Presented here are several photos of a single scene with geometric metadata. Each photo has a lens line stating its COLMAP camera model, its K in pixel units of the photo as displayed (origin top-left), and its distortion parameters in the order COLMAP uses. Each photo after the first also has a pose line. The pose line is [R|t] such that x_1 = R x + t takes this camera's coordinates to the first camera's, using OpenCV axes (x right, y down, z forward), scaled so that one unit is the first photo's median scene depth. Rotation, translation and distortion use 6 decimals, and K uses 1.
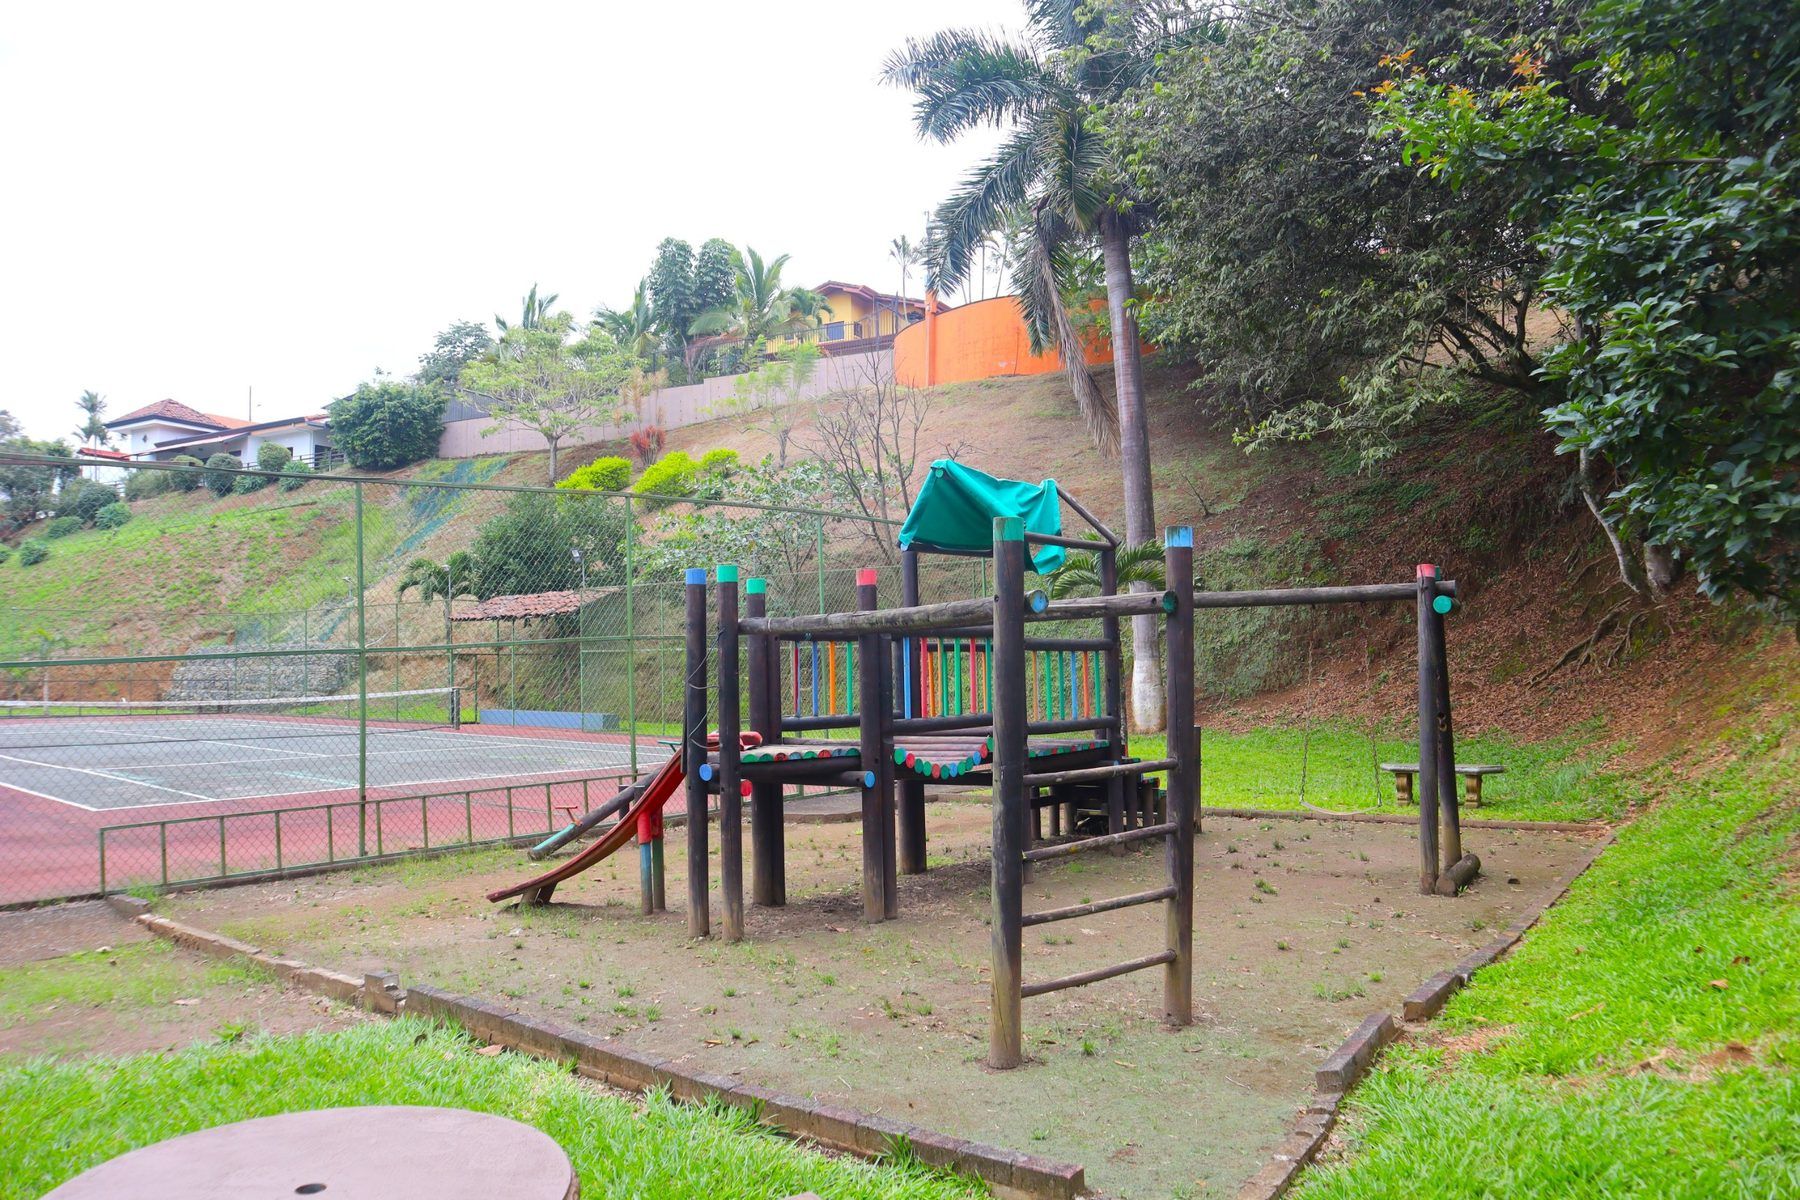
lens RADIAL K [[1318.7, 0, 898.6], [0, 1318.7, 565.6], [0, 0, 1]] dist [-0.028346, 0.002141]
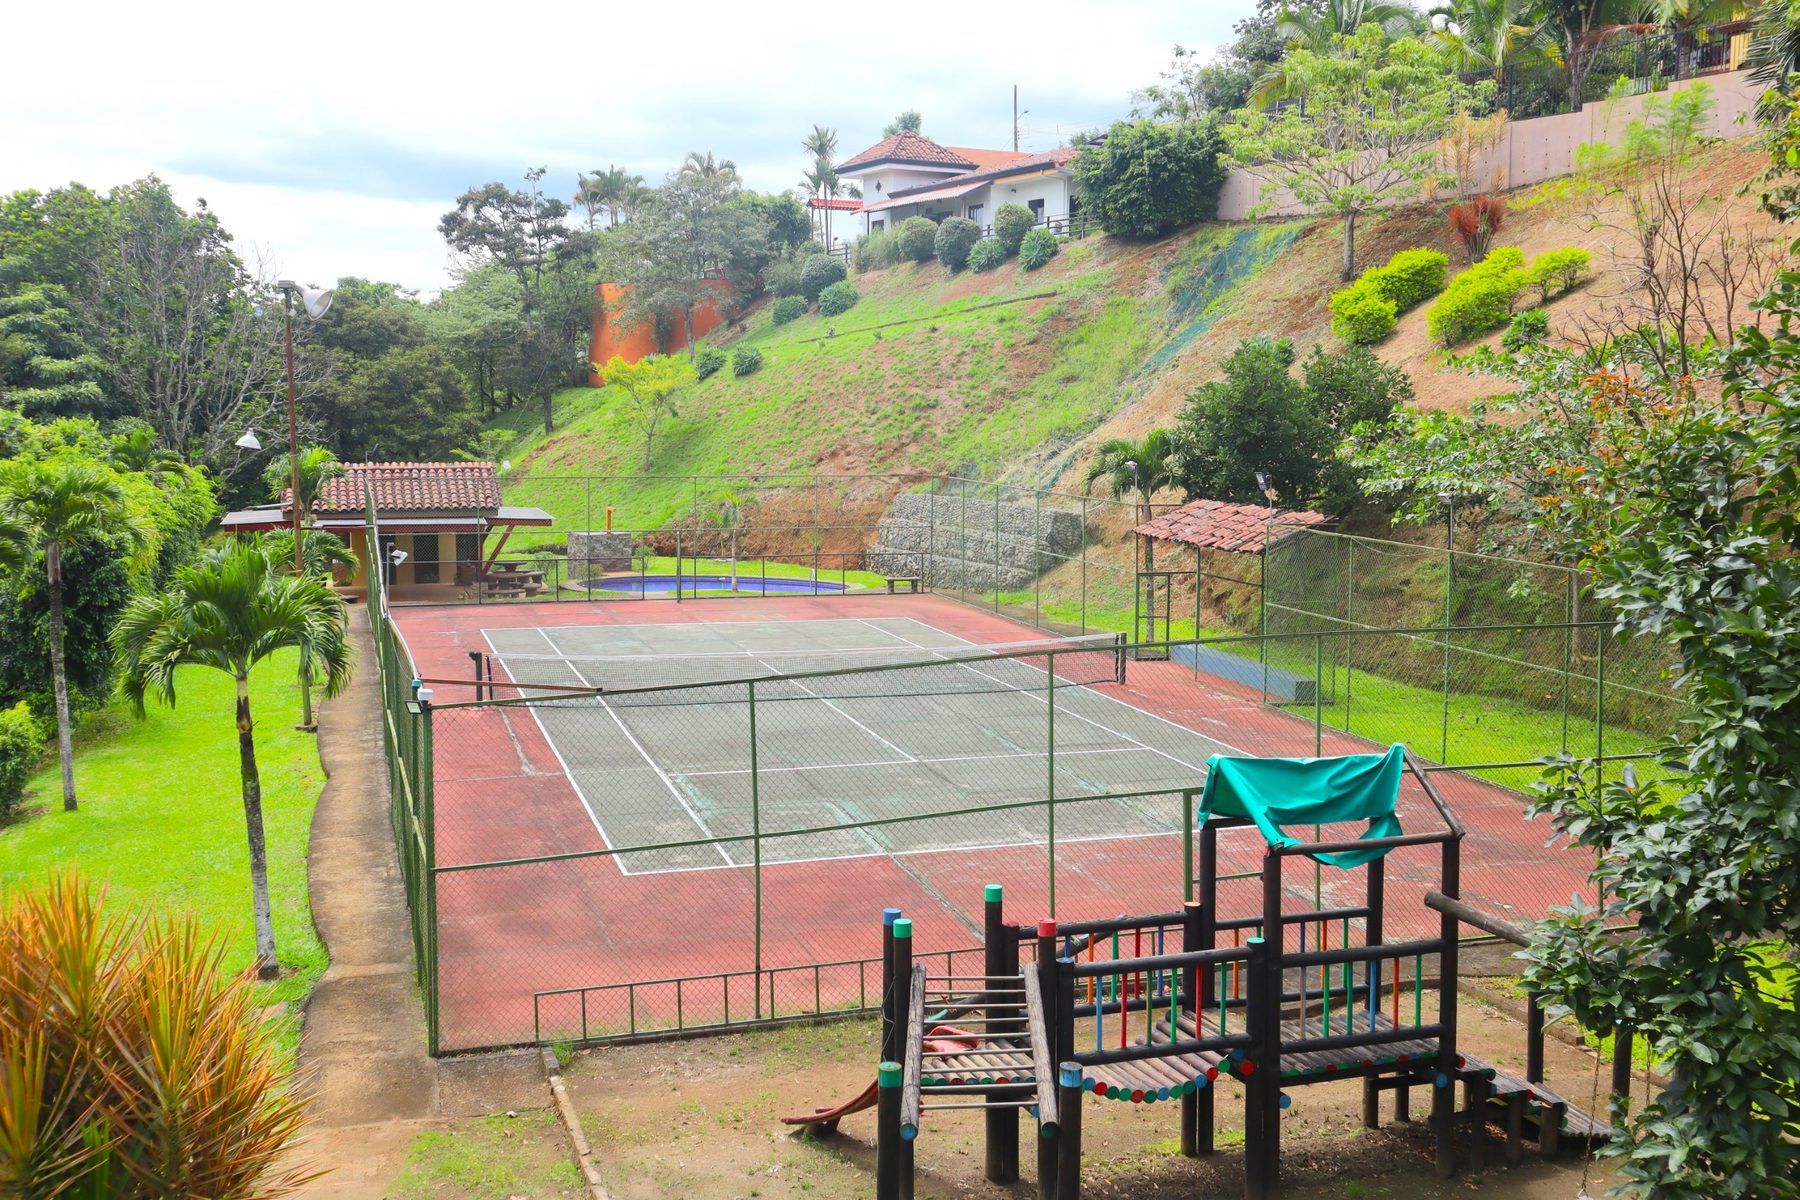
lens RADIAL K [[1990.3, 0, 900.0], [0, 1990.3, 600.0], [0, 0, 1]] dist [-0.026504, 0.005544]
pose [[0.855289, 0.075061, -0.512686, 0.081256], [0.012693, 0.986119, 0.165552, -0.062047], [0.517996, -0.148102, 0.842464, -0.045788]]
